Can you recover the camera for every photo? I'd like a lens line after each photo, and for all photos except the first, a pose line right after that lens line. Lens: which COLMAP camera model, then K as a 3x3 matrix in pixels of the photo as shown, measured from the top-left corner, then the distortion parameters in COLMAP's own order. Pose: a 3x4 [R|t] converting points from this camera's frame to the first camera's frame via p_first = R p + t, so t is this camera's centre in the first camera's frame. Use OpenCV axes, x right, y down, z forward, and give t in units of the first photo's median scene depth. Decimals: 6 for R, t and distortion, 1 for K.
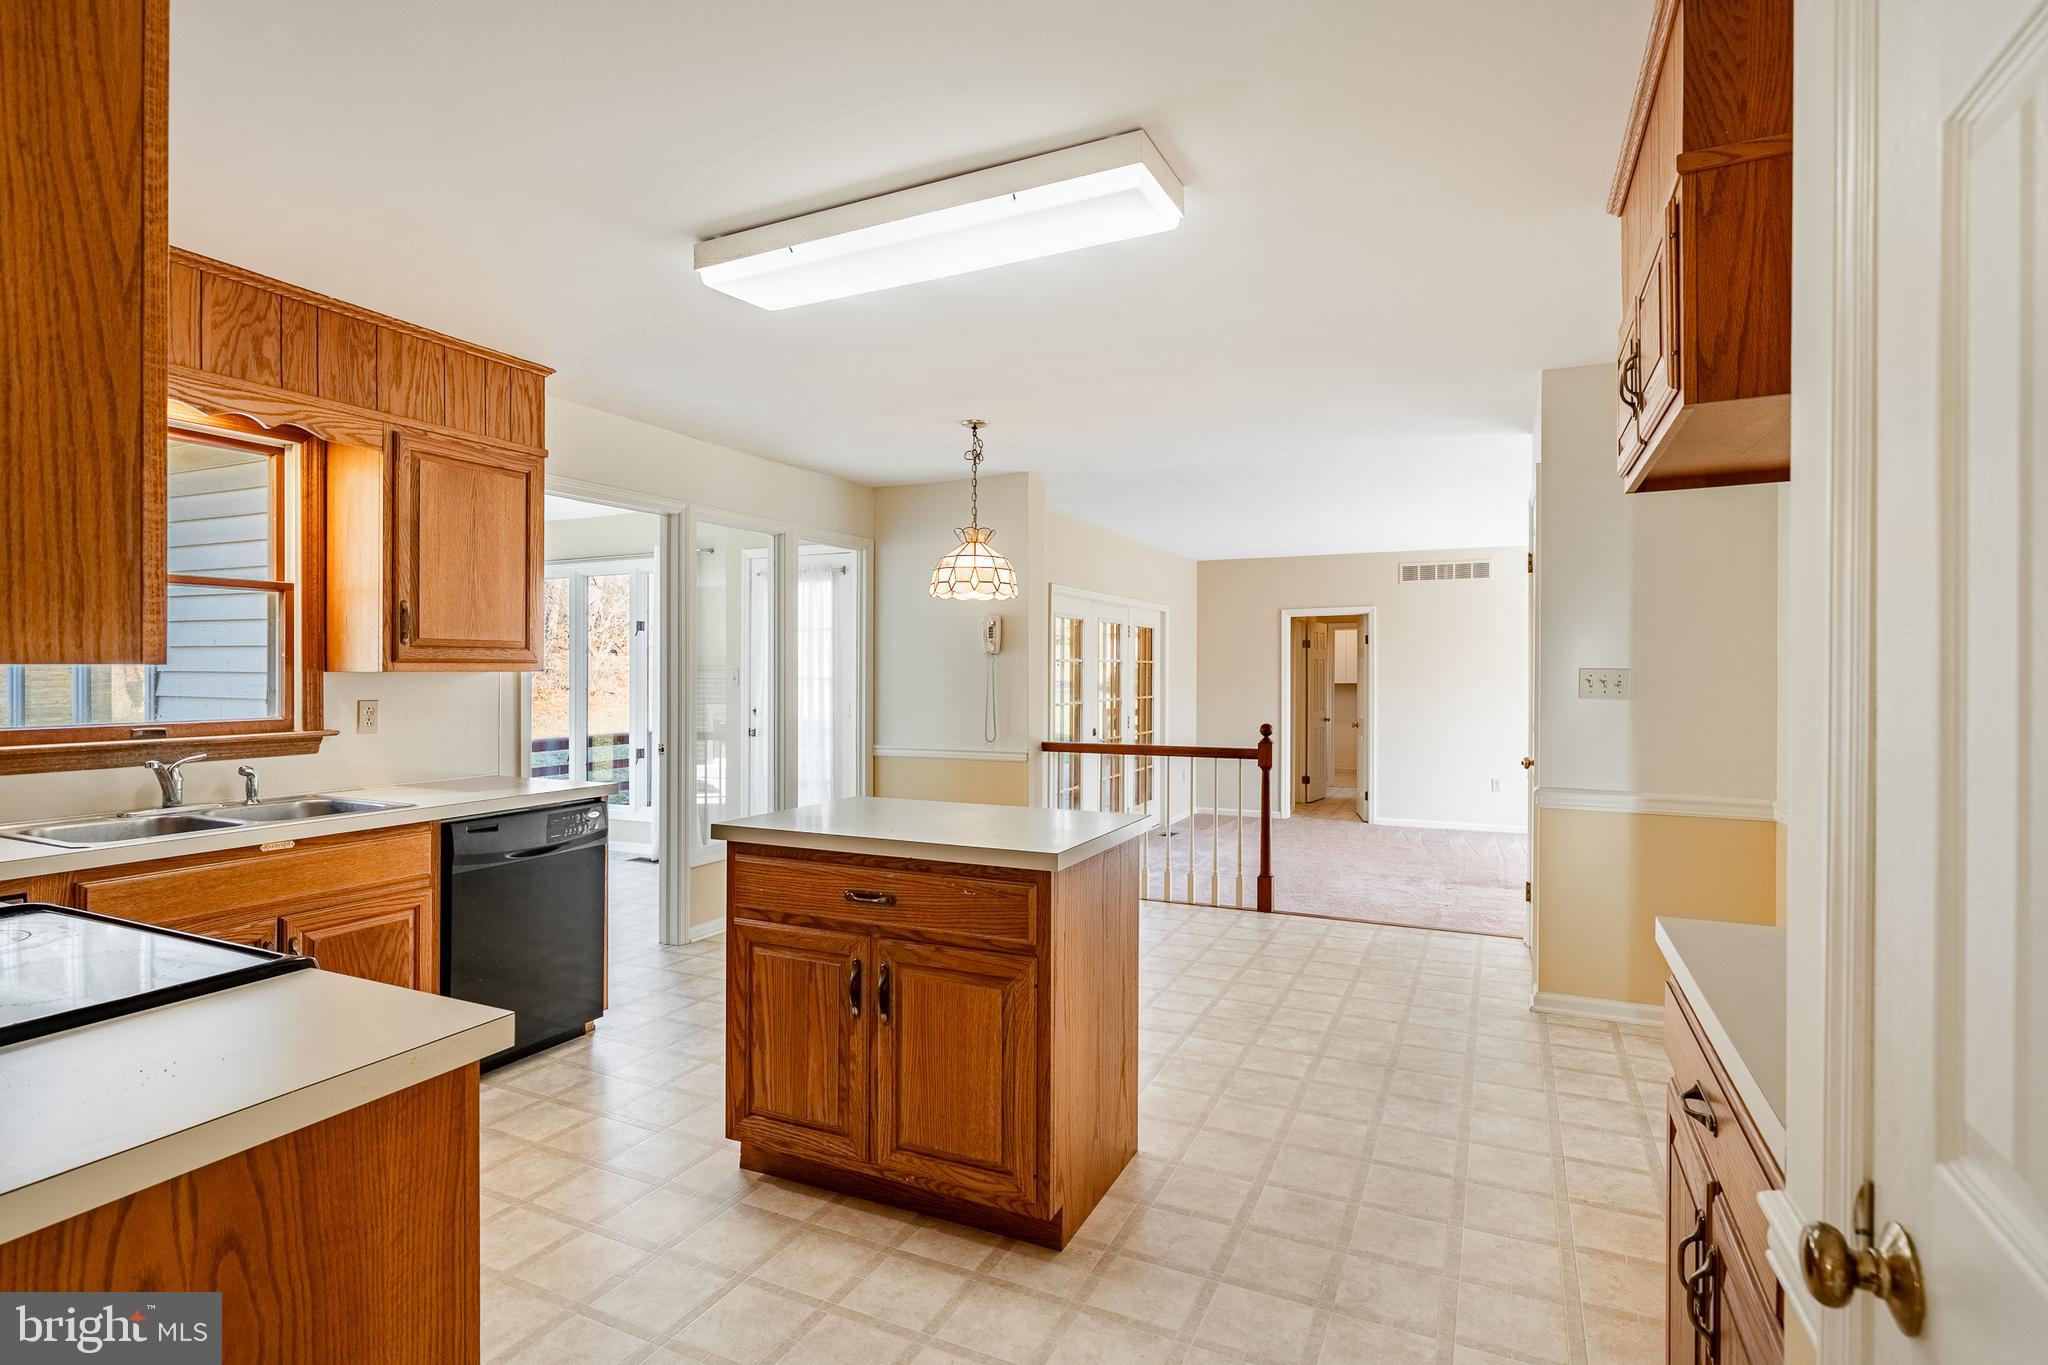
lens RADIAL K [[1027.6, 0, 991.1], [0, 1027.6, 693.1], [0, 0, 1]] dist [-0.001319, -0.001518]
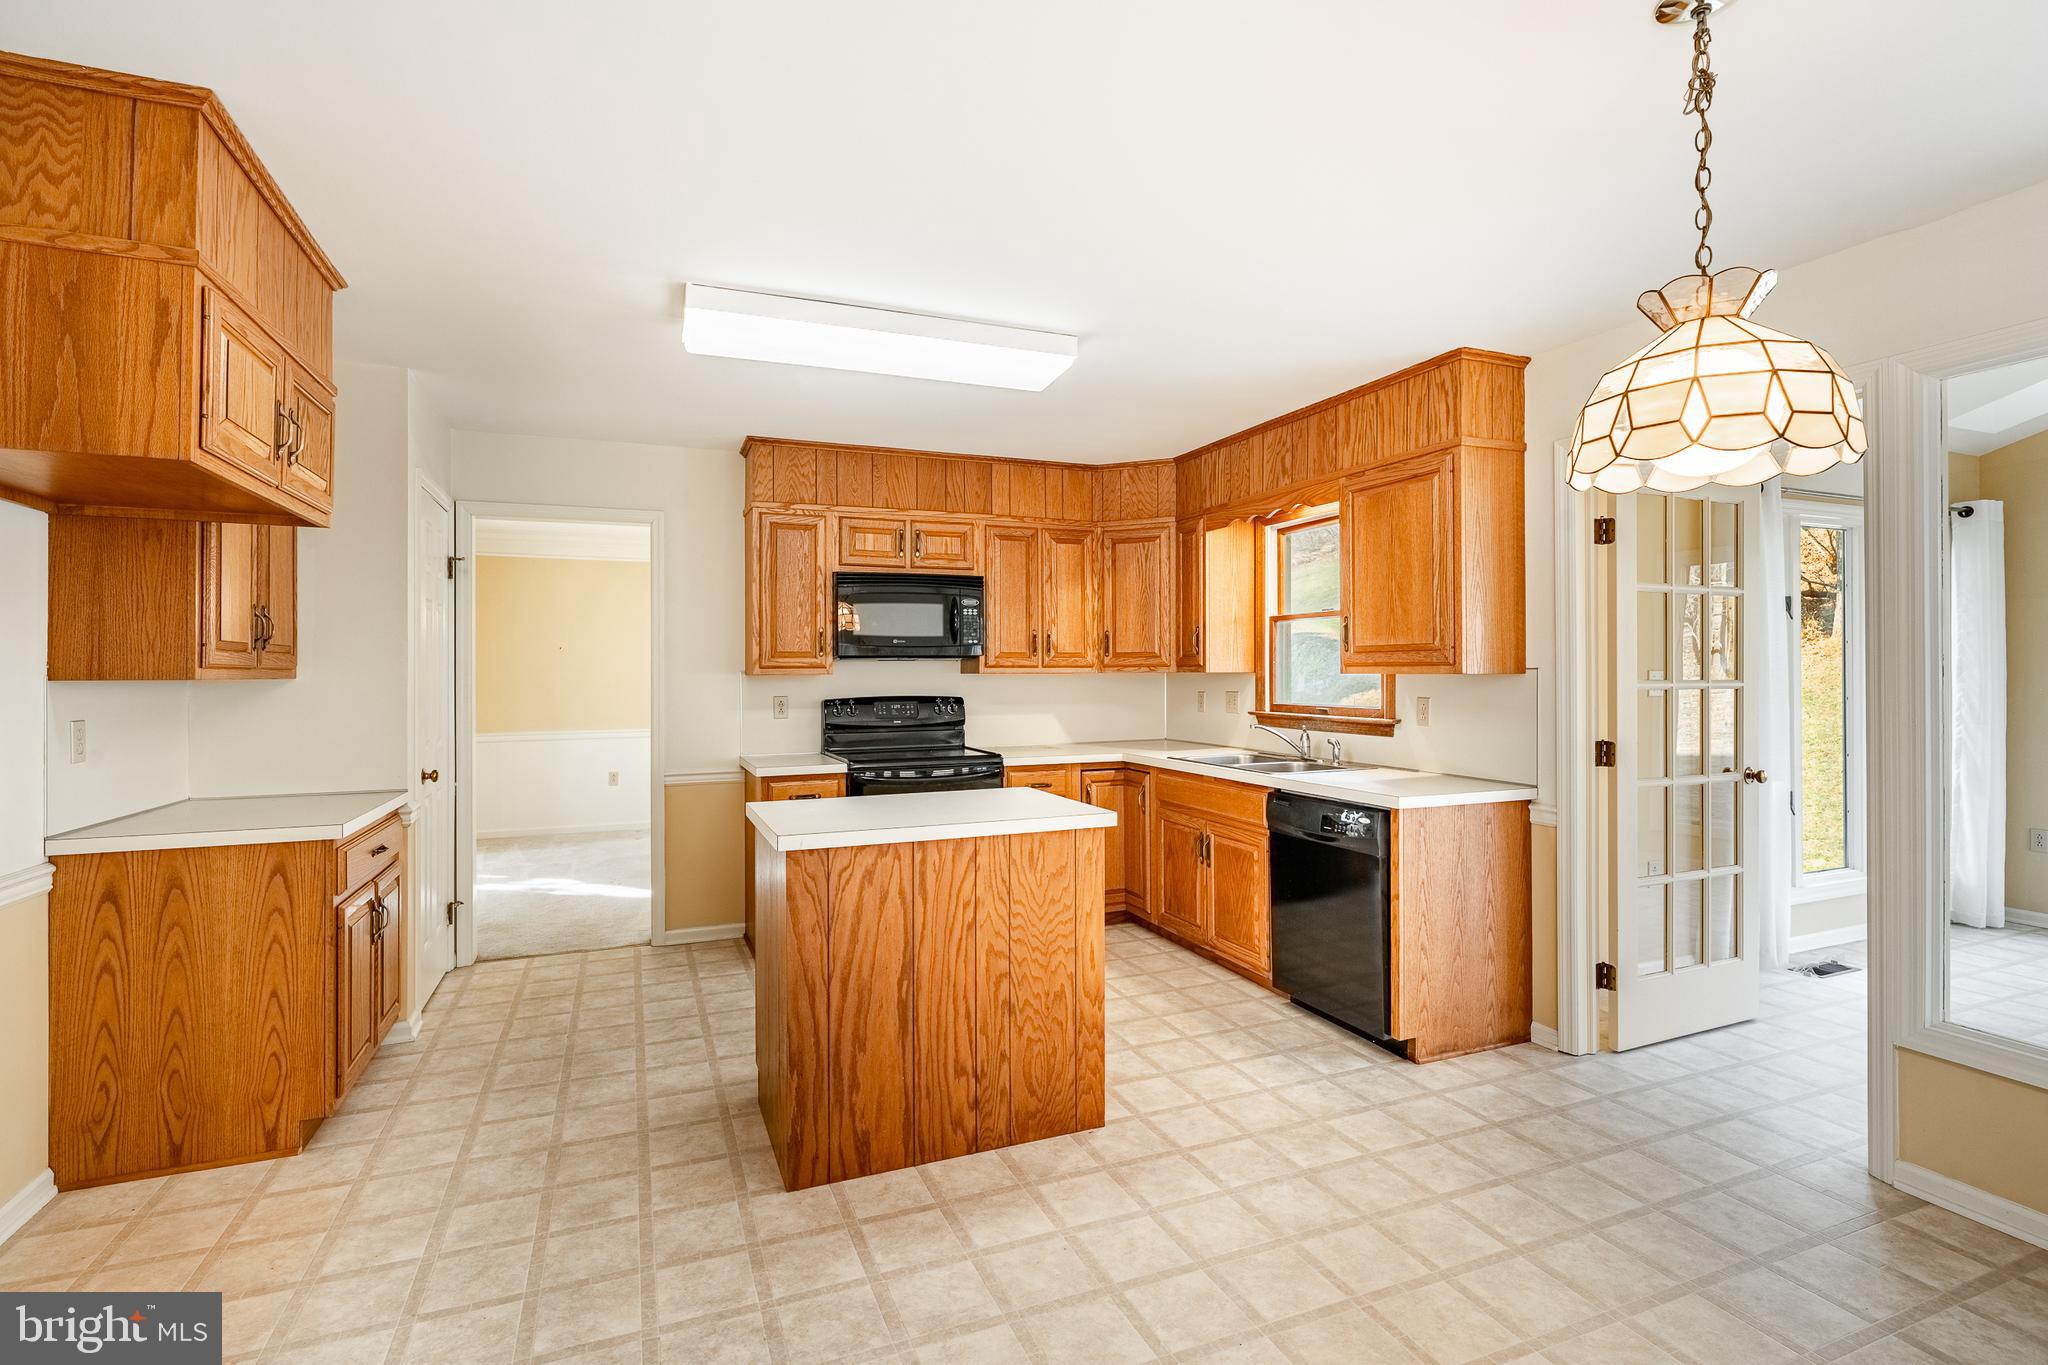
lens RADIAL K [[941.6, 0, 1014.0], [0, 941.6, 673.7], [0, 0, 1]] dist [-0.005254, 0.001112]
pose [[-0.657114, 0.006936, -0.753759, 0.536796], [-0.009310, 0.999807, 0.017316, -0.036135], [0.753734, 0.018396, -0.656922, 1.415074]]
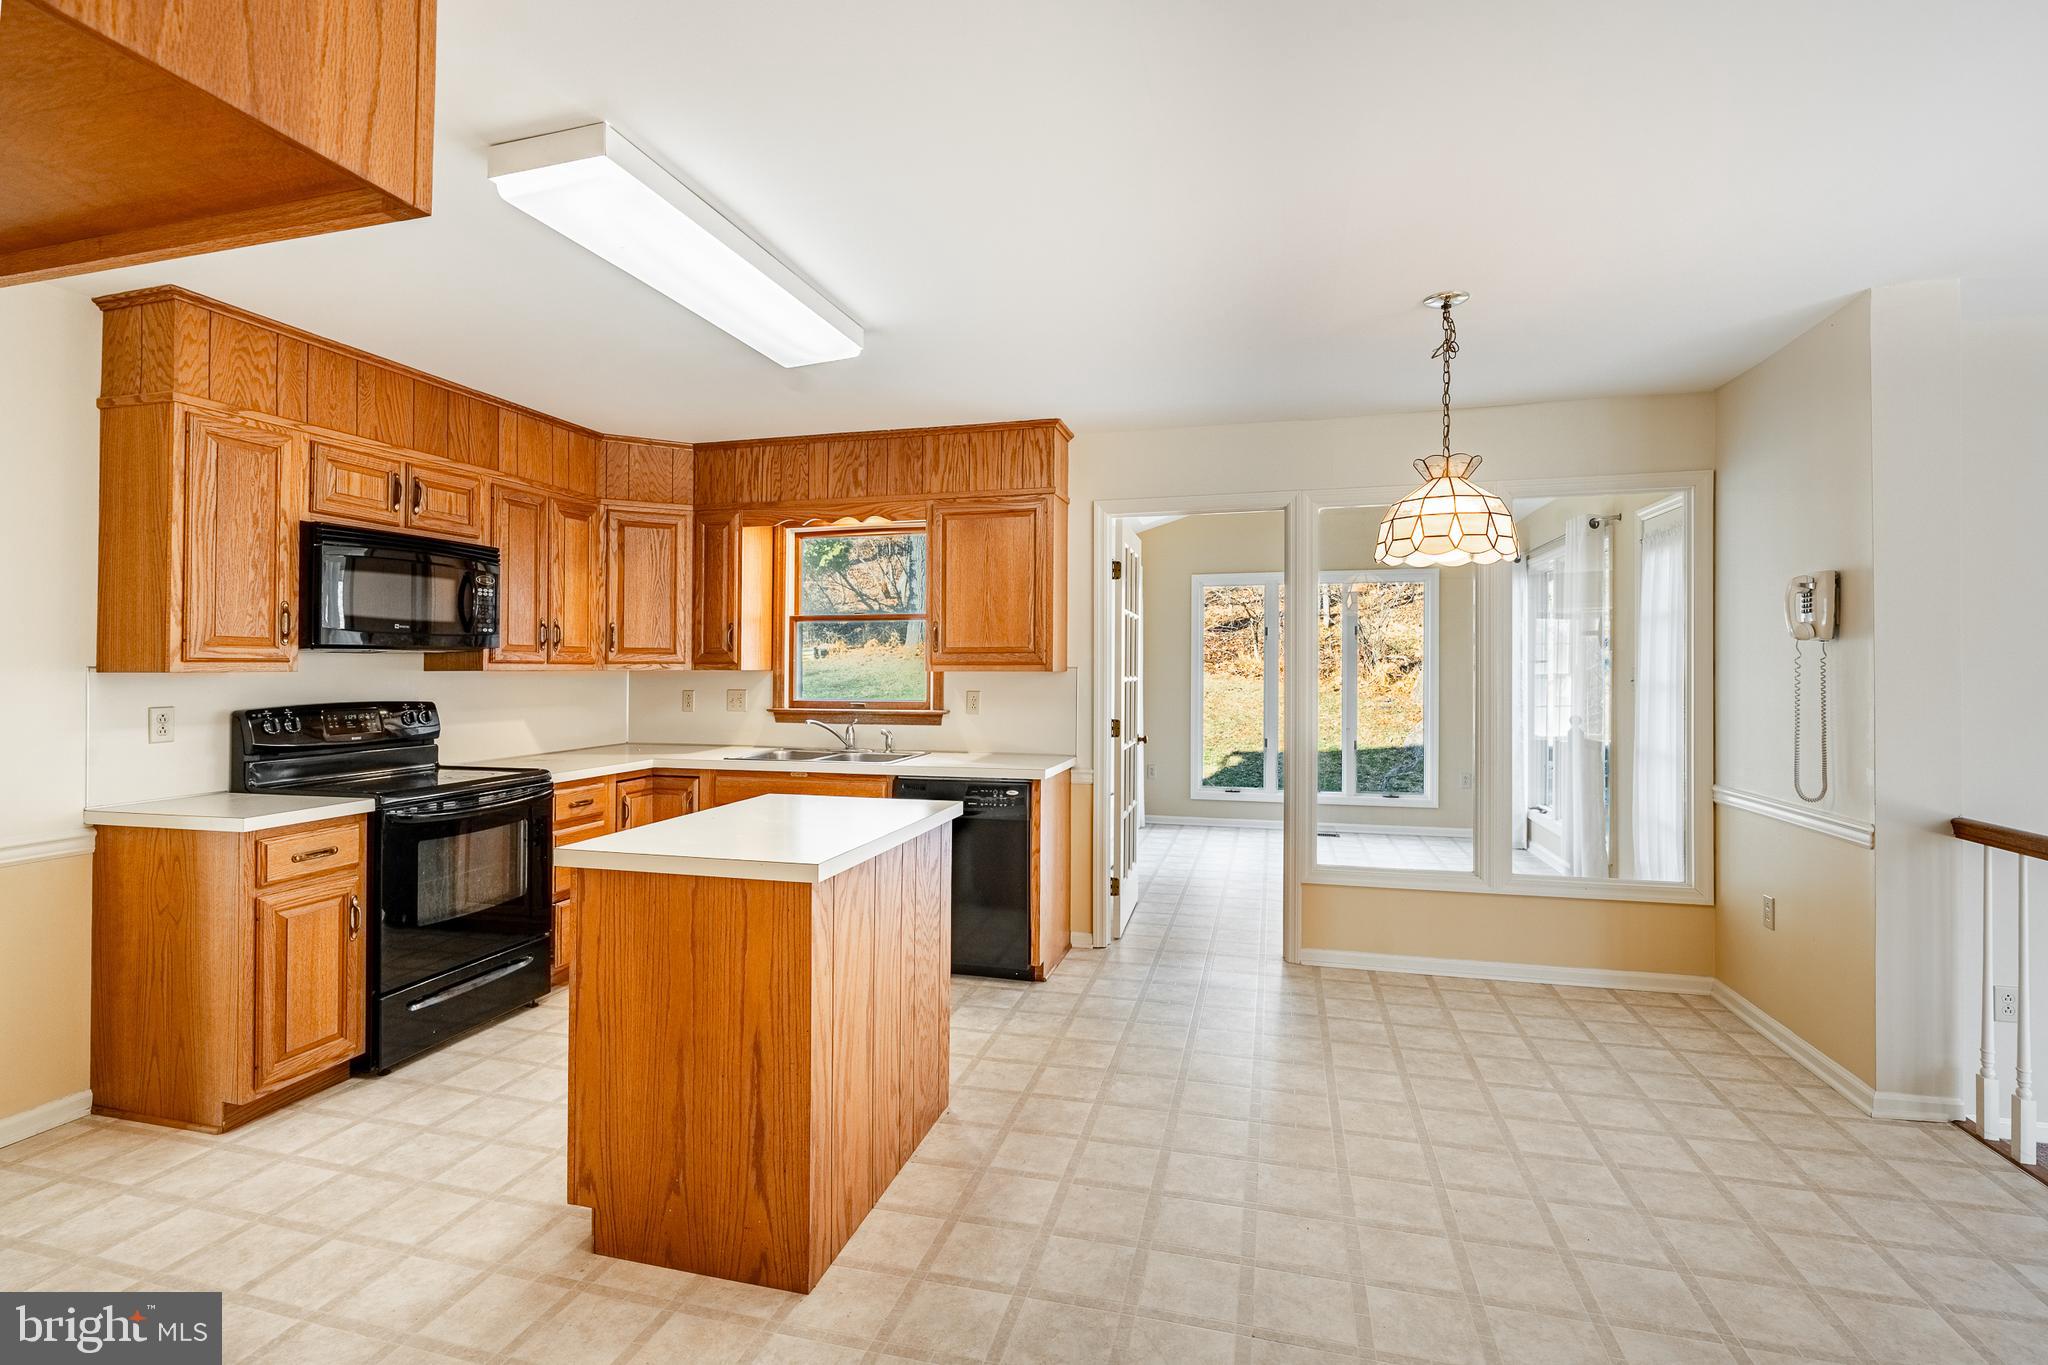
lens RADIAL K [[941.6, 0, 1003.8], [0, 941.6, 669.0], [0, 0, 1]] dist [-0.005254, 0.001112]
pose [[0.187798, 0.003132, -0.982203, 0.716460], [-0.019987, 0.999800, -0.000633, -0.024789], [0.982004, 0.019750, 0.187823, 0.830706]]
